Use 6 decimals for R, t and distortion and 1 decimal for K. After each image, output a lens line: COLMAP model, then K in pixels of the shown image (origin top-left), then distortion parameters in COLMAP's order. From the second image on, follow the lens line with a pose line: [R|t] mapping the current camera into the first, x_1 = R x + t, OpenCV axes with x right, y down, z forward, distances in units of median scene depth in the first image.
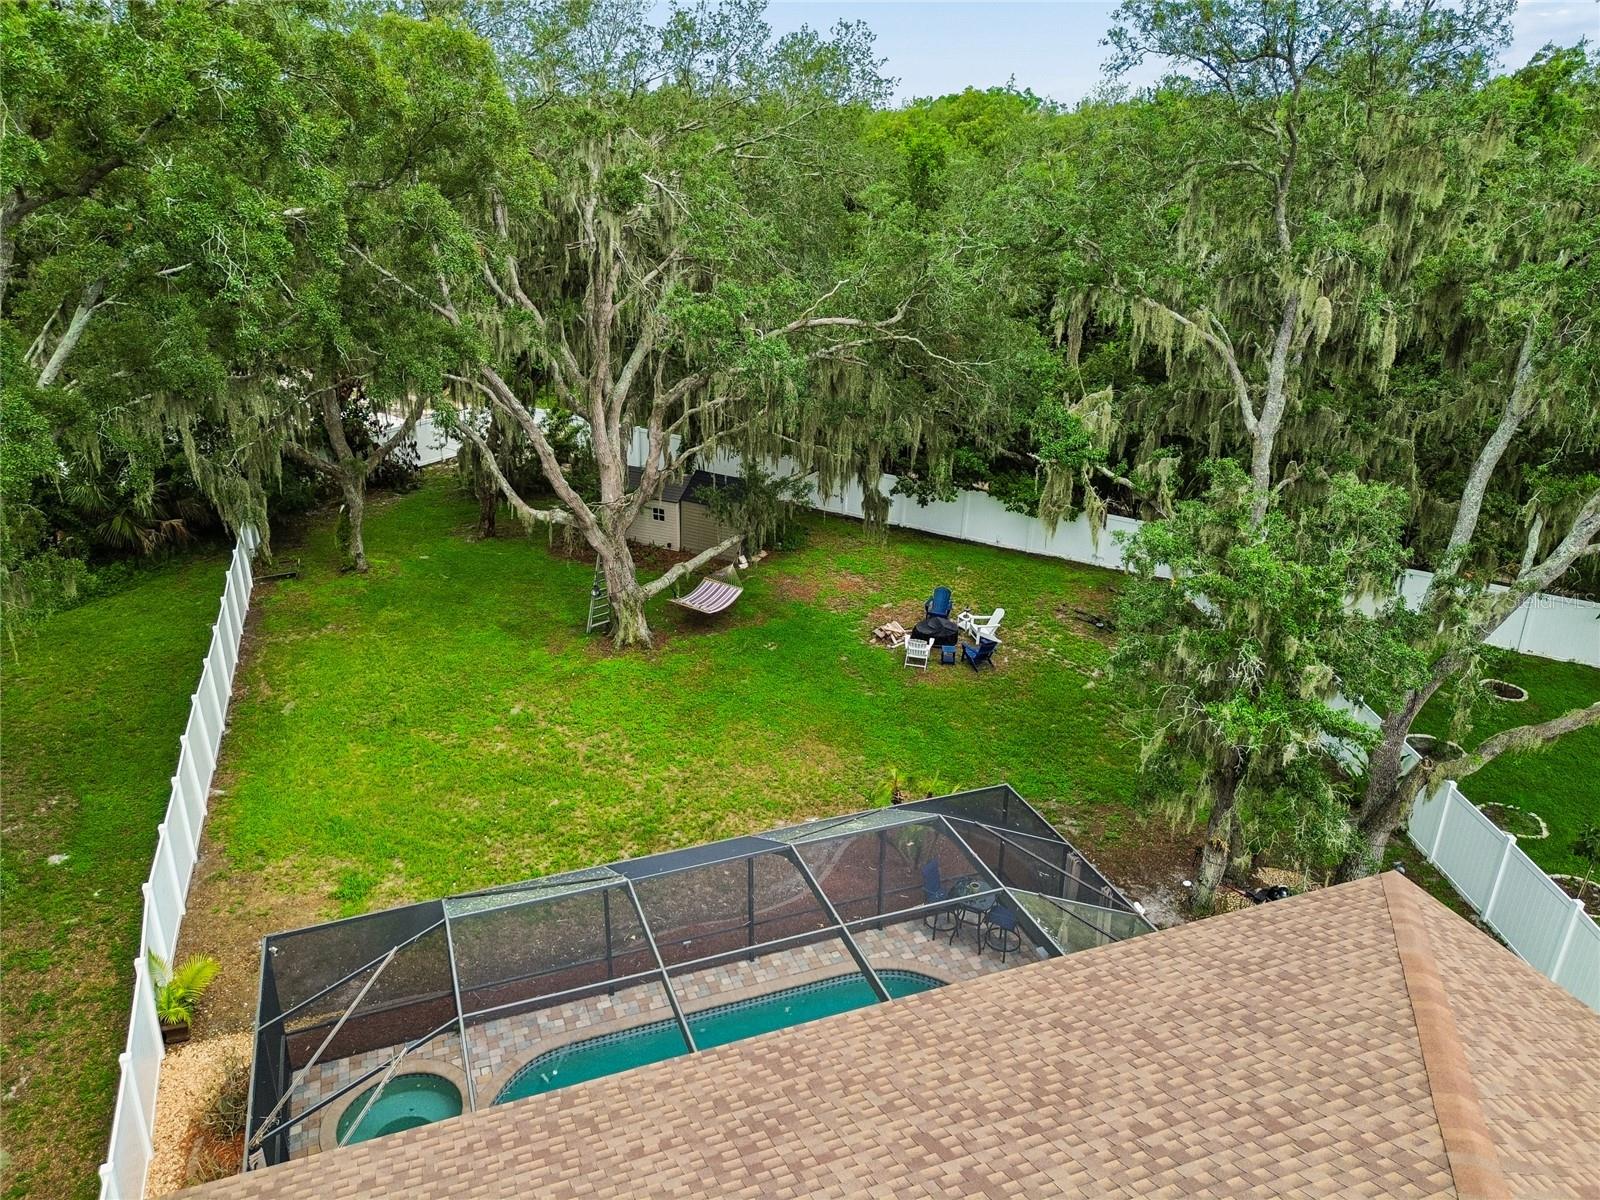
lens RADIAL K [[1168.1, 0, 800.0], [0, 1168.1, 600.0], [0, 0, 1]] dist [0.032285, -0.000336]
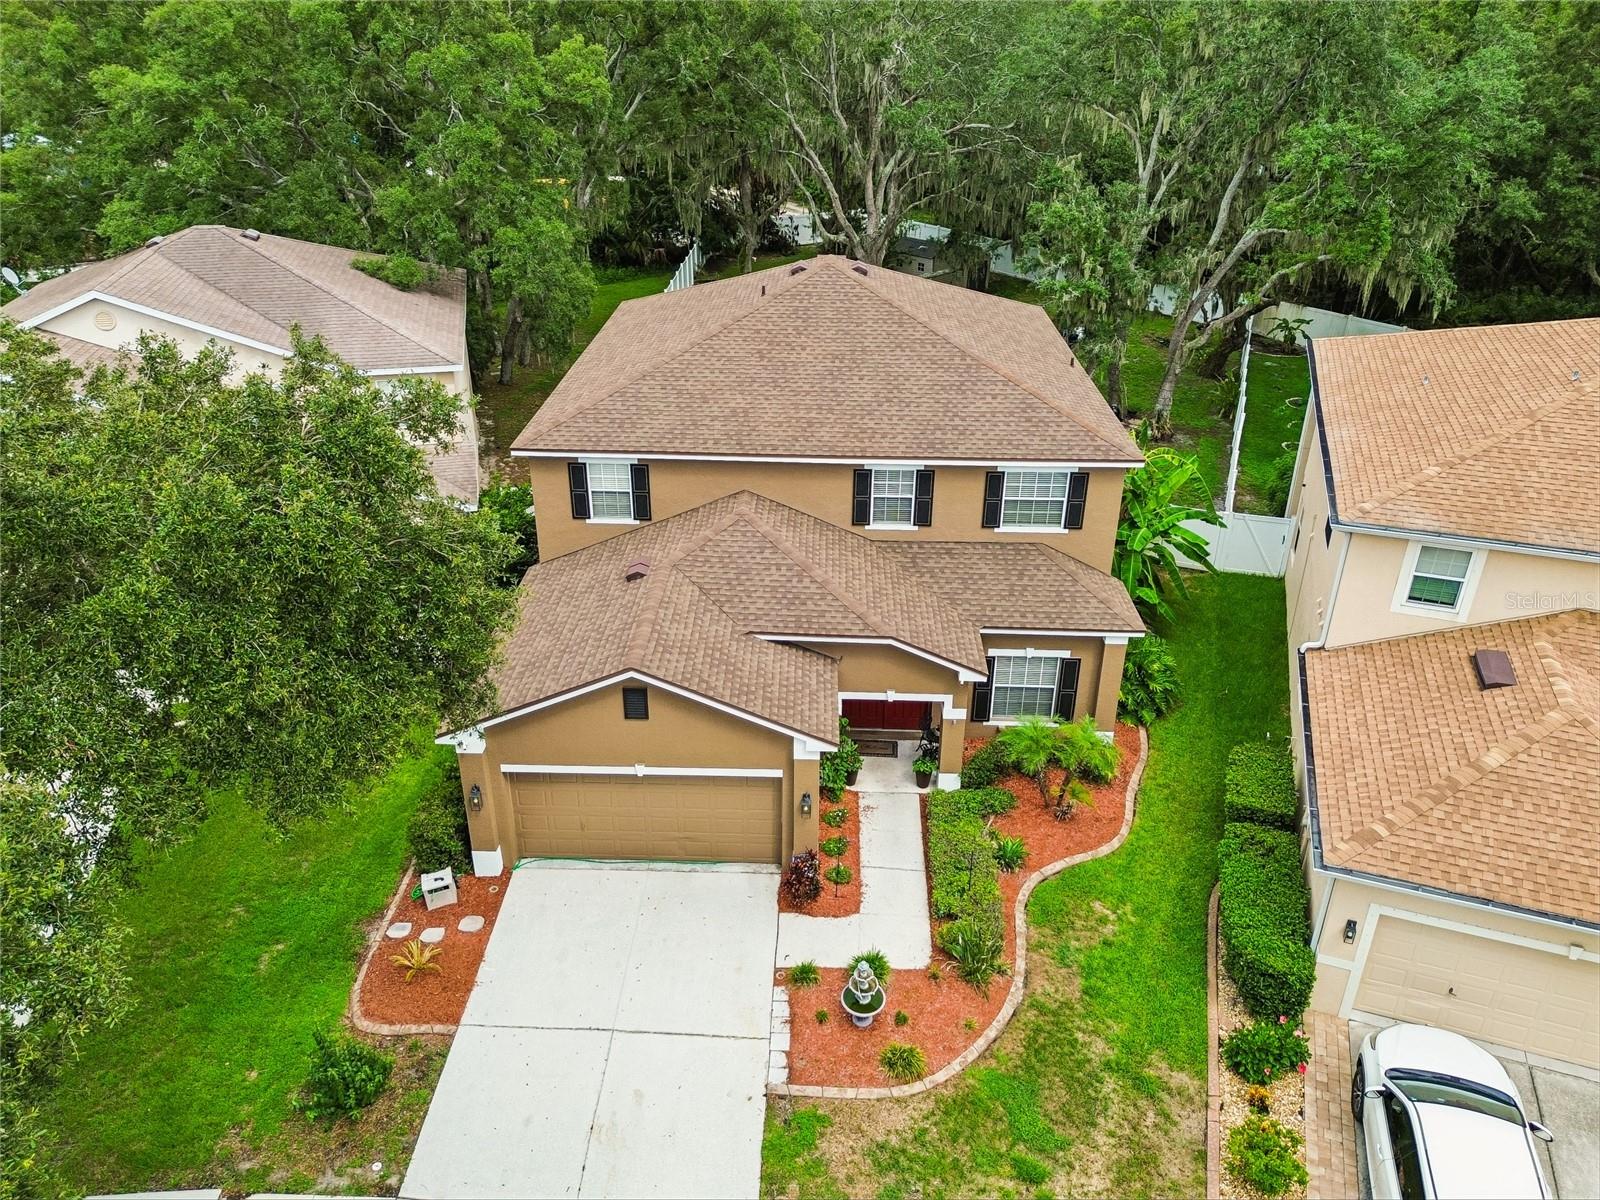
lens RADIAL K [[1138.0, 0, 805.7], [0, 1138.0, 592.5], [0, 0, 1]] dist [0.058262, -0.045191]
pose [[0.928223, 0.164904, -0.333479, 0.694072], [-0.138579, 0.985144, 0.101421, 0.483944], [0.345250, -0.047929, 0.937286, -1.187639]]
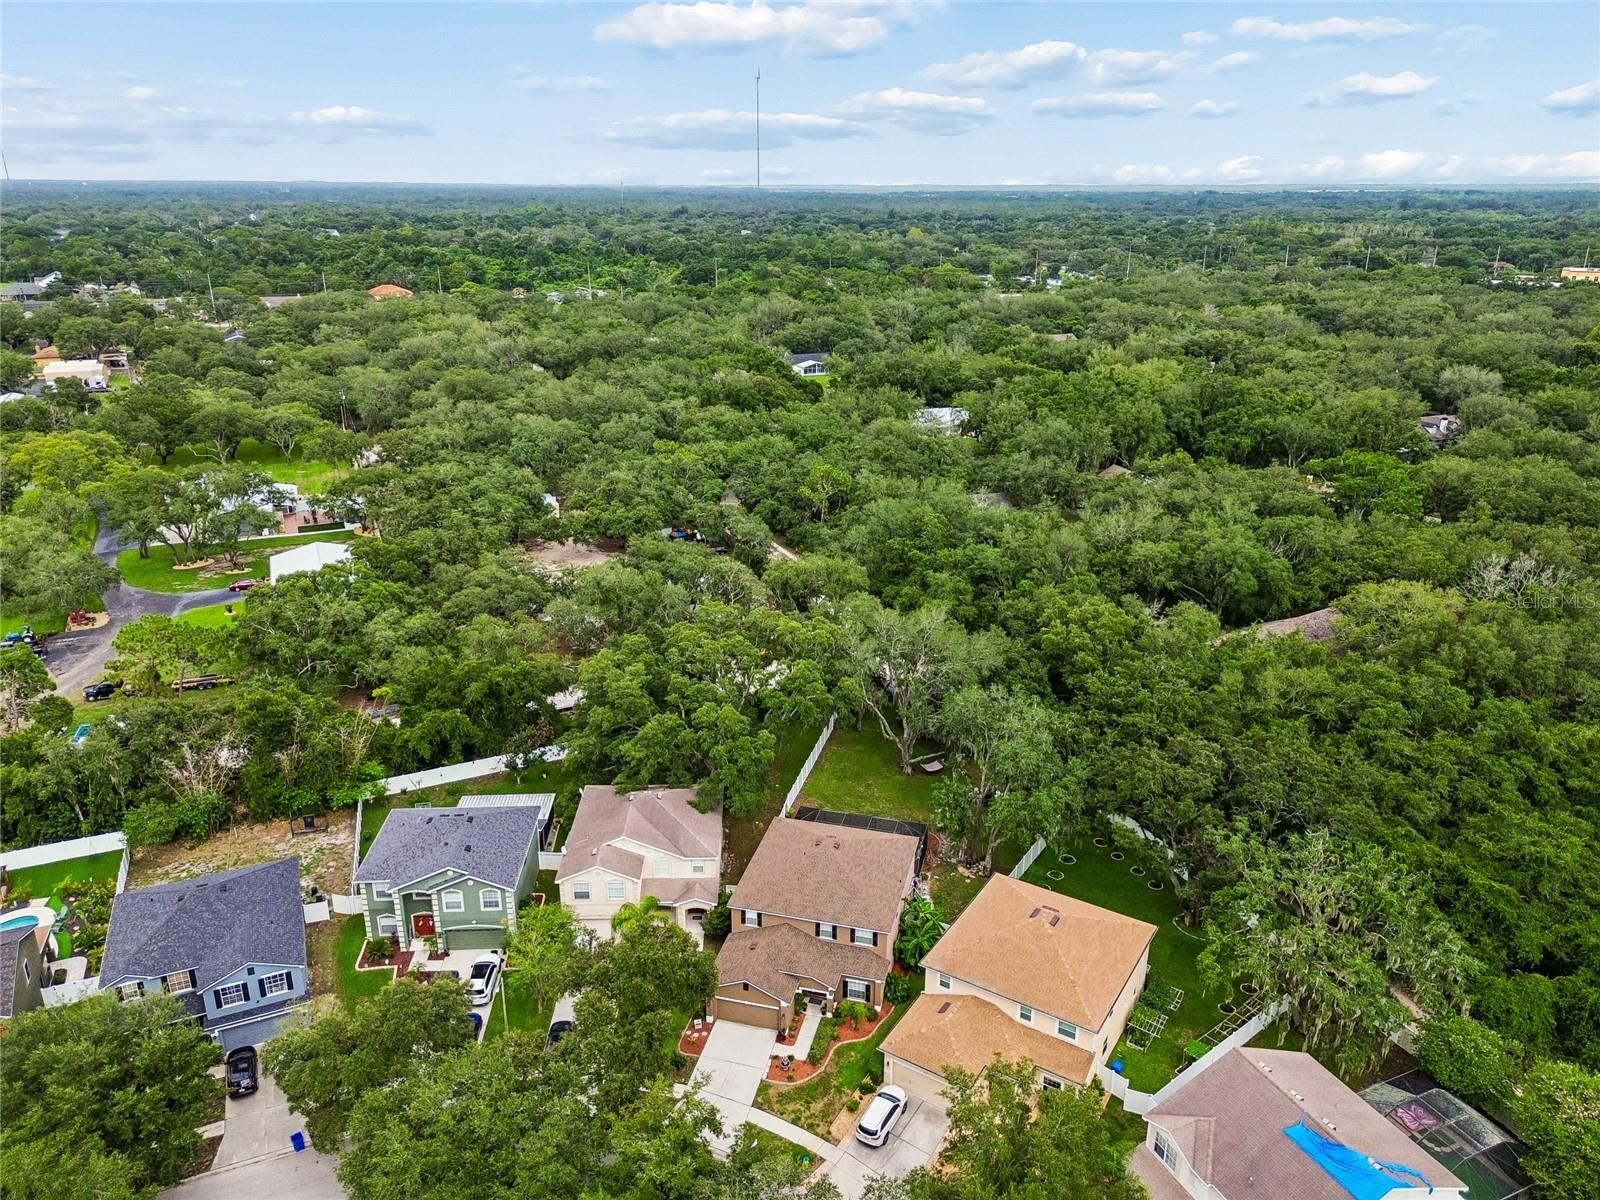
lens RADIAL K [[1122.5, 0, 805.1], [0, 1122.5, 601.5], [0, 0, 1]] dist [0.054310, -0.039718]
pose [[0.822604, 0.190368, -0.535802, 3.061574], [-0.213817, 0.976694, 0.018747, -1.330161], [0.526883, 0.099142, 0.844136, -4.935384]]
